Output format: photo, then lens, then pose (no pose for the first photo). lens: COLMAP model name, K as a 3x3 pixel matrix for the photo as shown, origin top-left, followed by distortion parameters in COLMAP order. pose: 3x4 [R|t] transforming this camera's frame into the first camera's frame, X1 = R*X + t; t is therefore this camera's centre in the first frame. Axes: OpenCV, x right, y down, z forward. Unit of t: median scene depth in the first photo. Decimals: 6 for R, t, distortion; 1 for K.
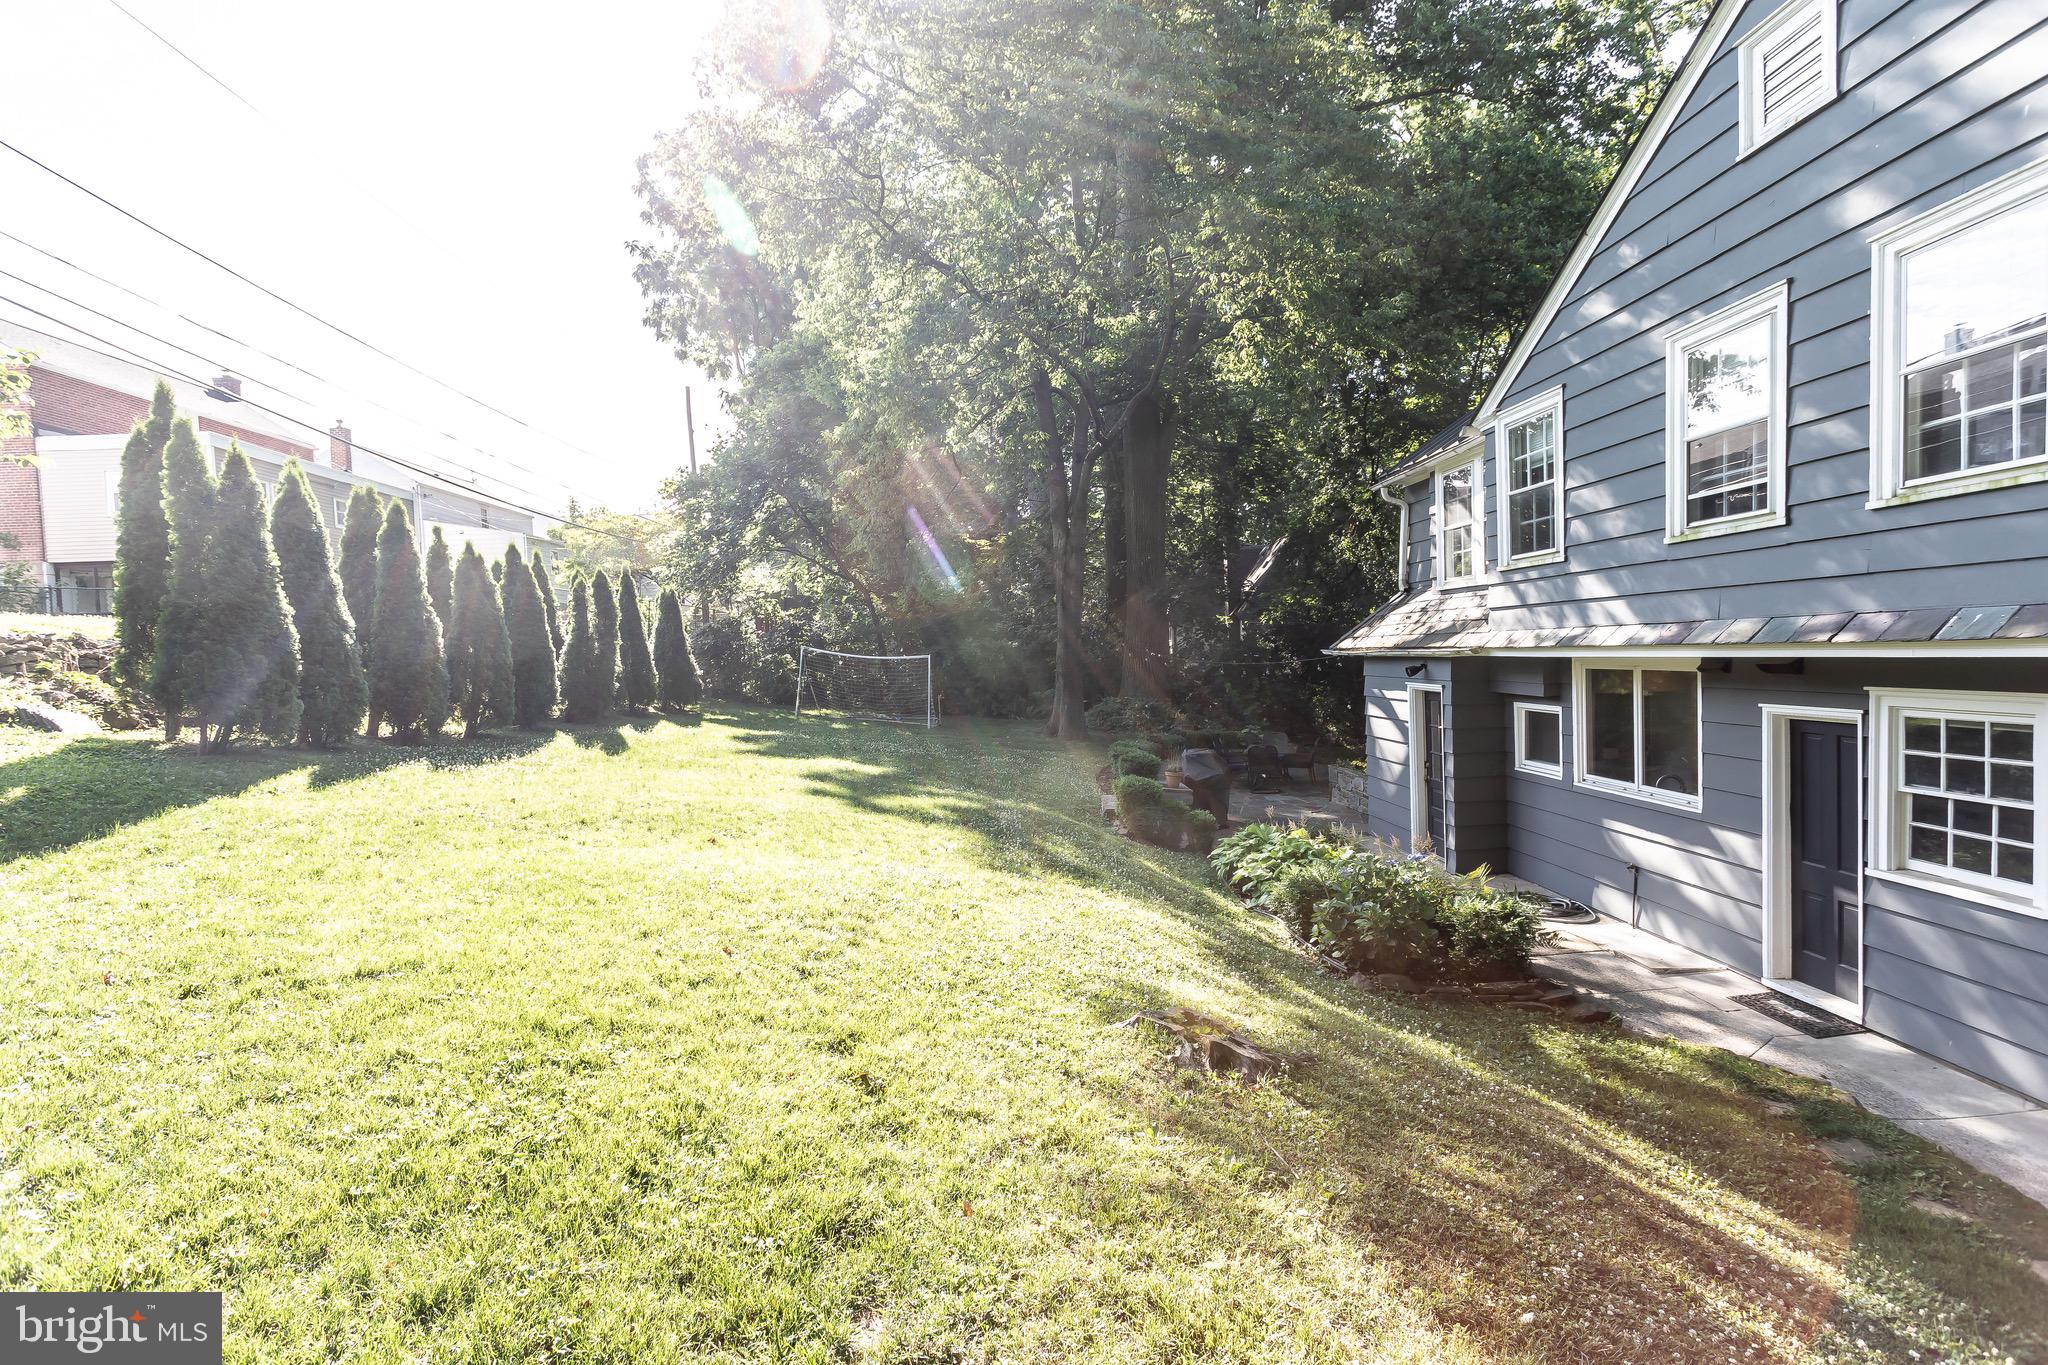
lens RADIAL K [[959.6, 0, 1017.8], [0, 959.6, 694.5], [0, 0, 1]] dist [0.001474, 0.000491]
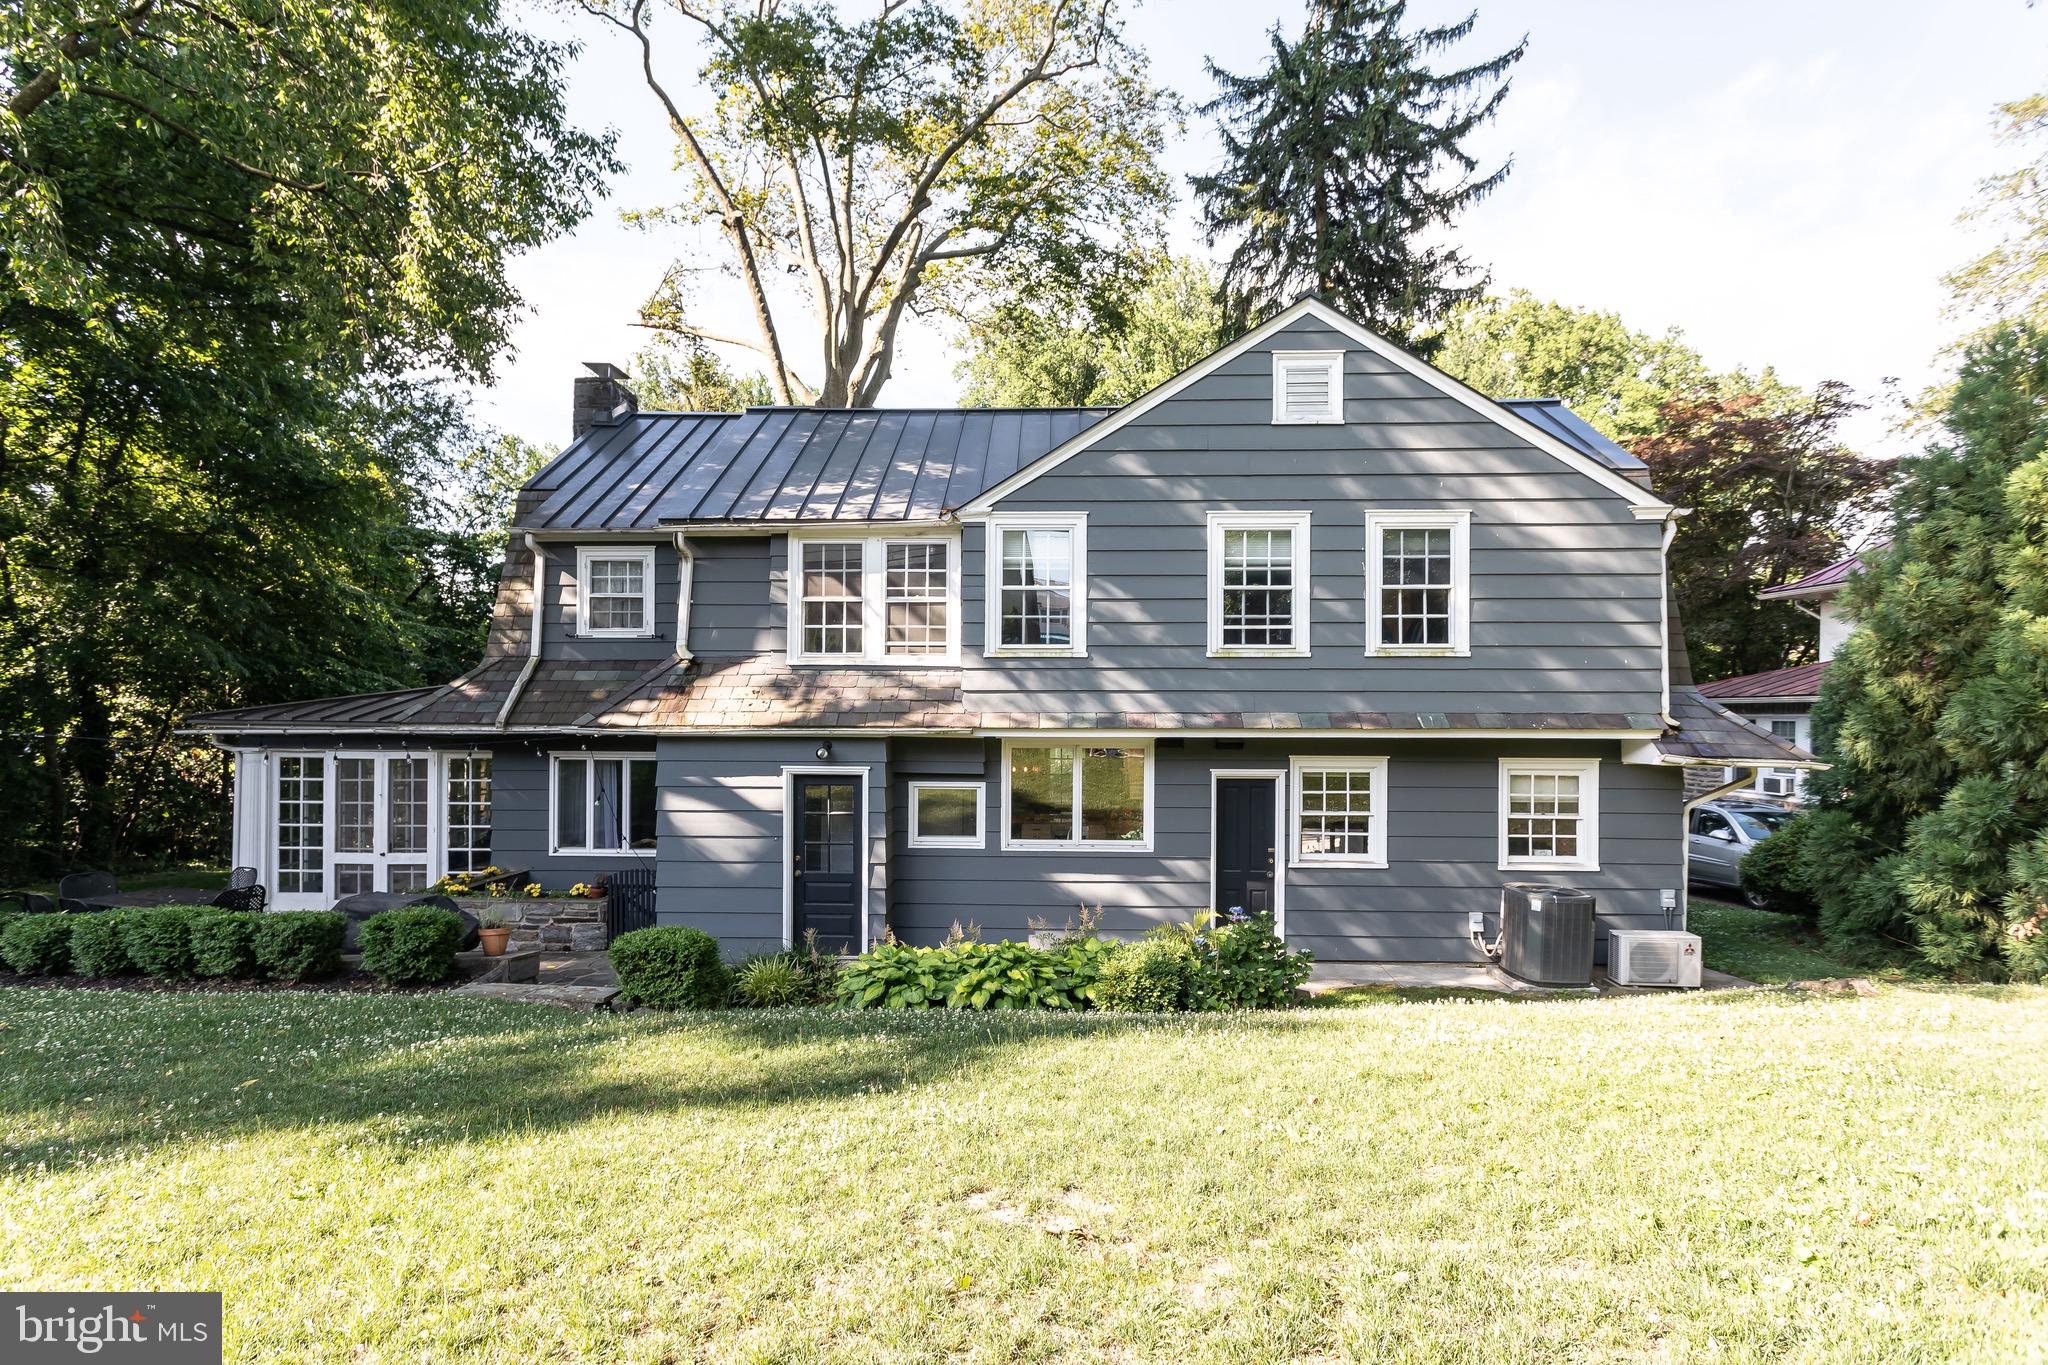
lens RADIAL K [[988.2, 0, 1018.6], [0, 988.2, 715.7], [0, 0, 1]] dist [0.003240, 0.000148]
pose [[0.065463, 0.040703, 0.997025, -0.732482], [0.037612, 0.998357, -0.043226, -0.017422], [-0.997146, 0.040330, 0.063824, 1.110314]]
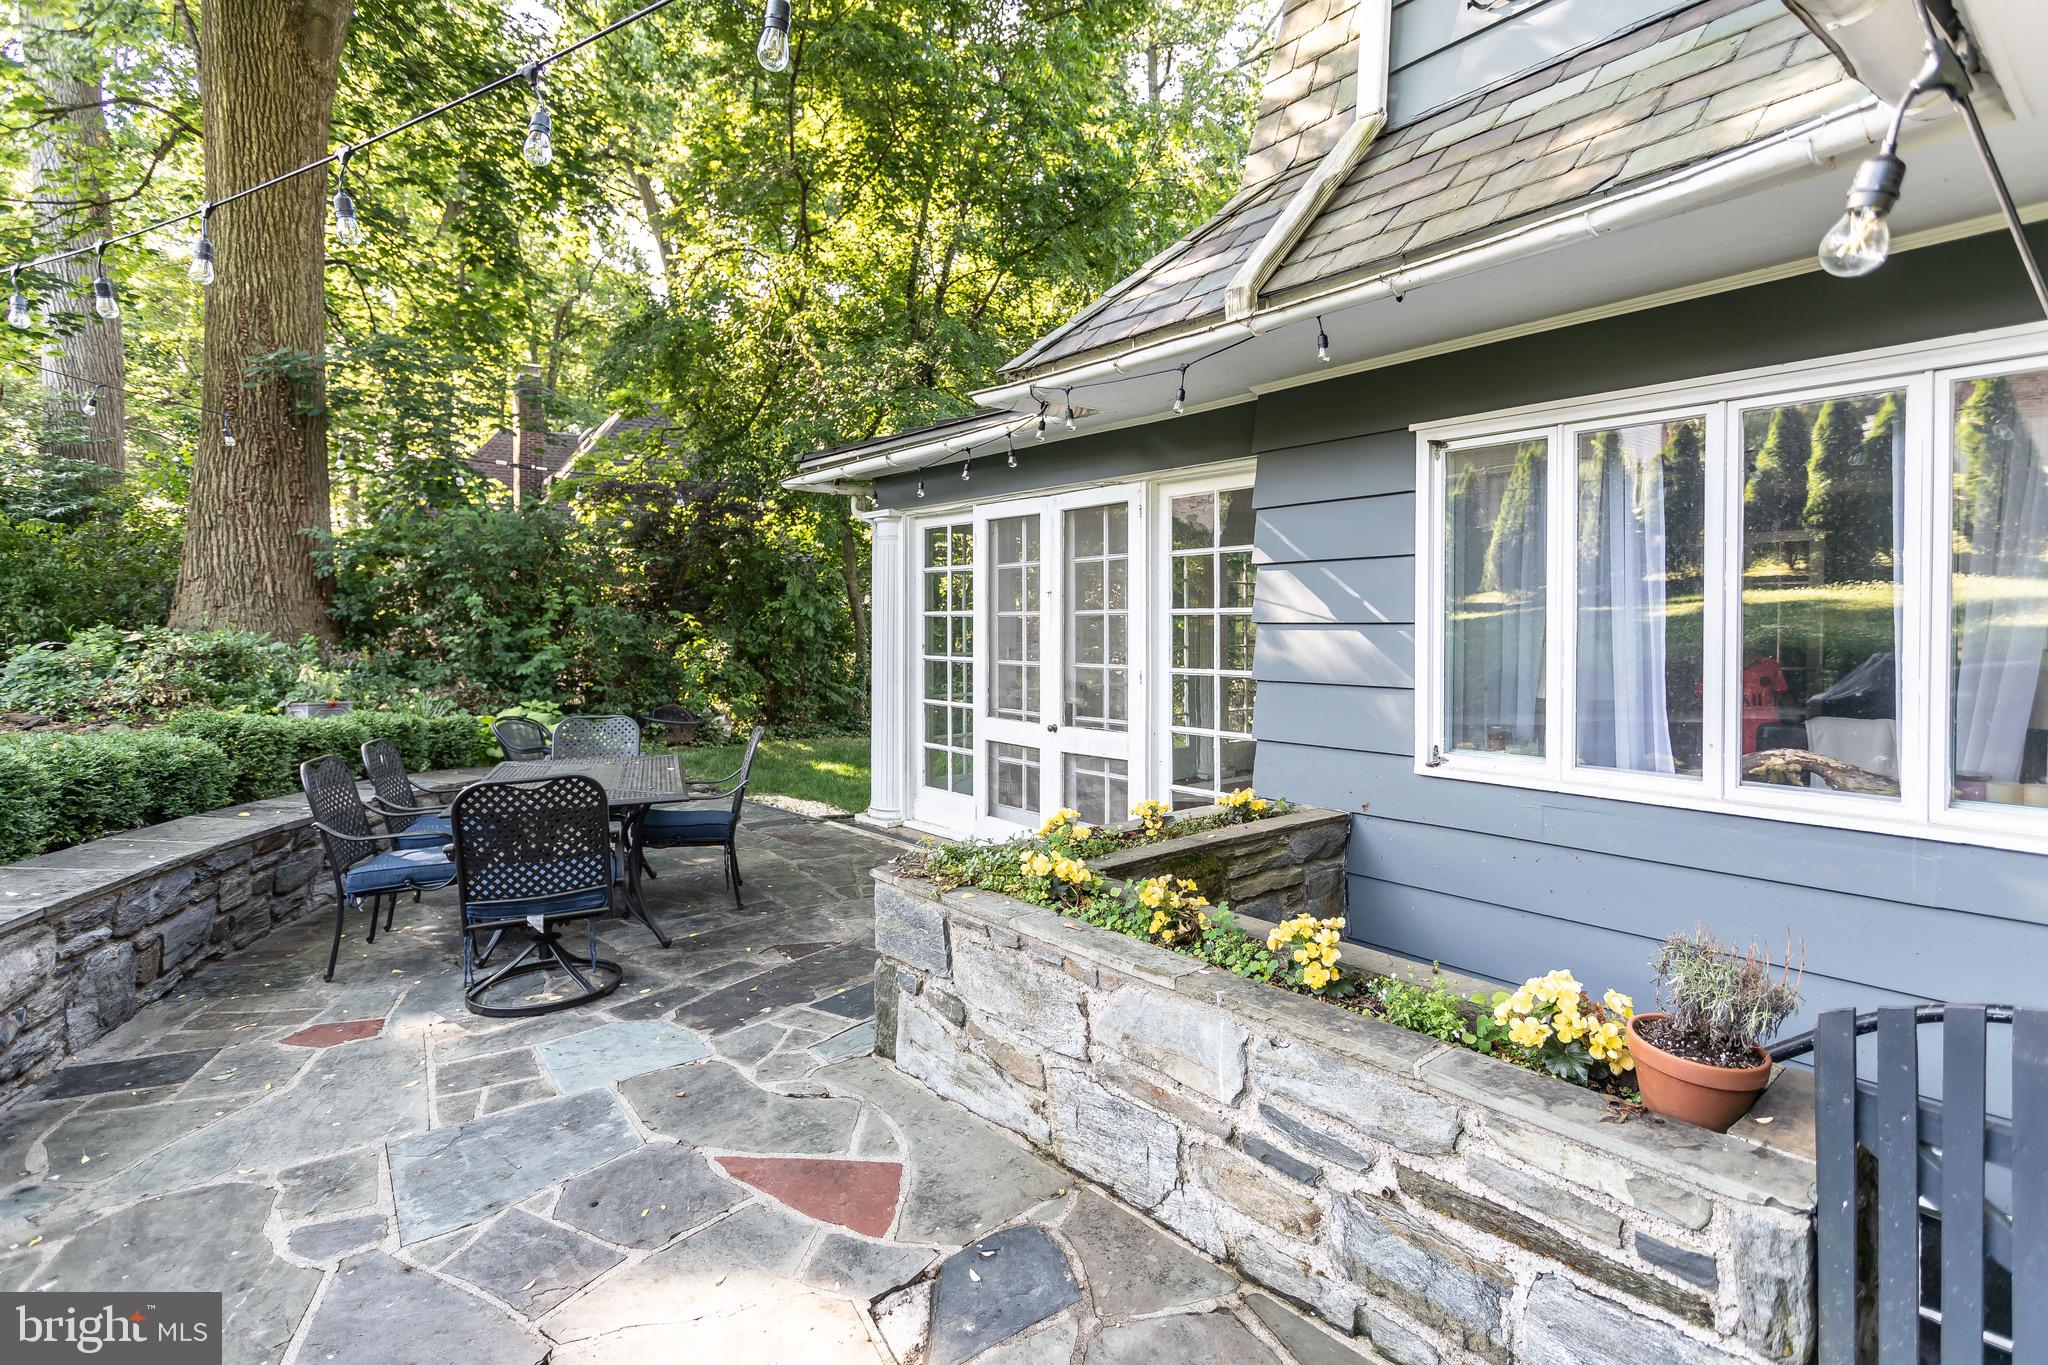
lens RADIAL K [[993.1, 0, 1018.5], [0, 993.1, 640.8], [0, 0, 1]] dist [0.000026, 0.000013]
pose [[0.793093, 0.025133, 0.608582, 0.480253], [-0.002014, 0.999251, -0.038642, 0.073331], [-0.609097, 0.029420, 0.792550, 1.768804]]
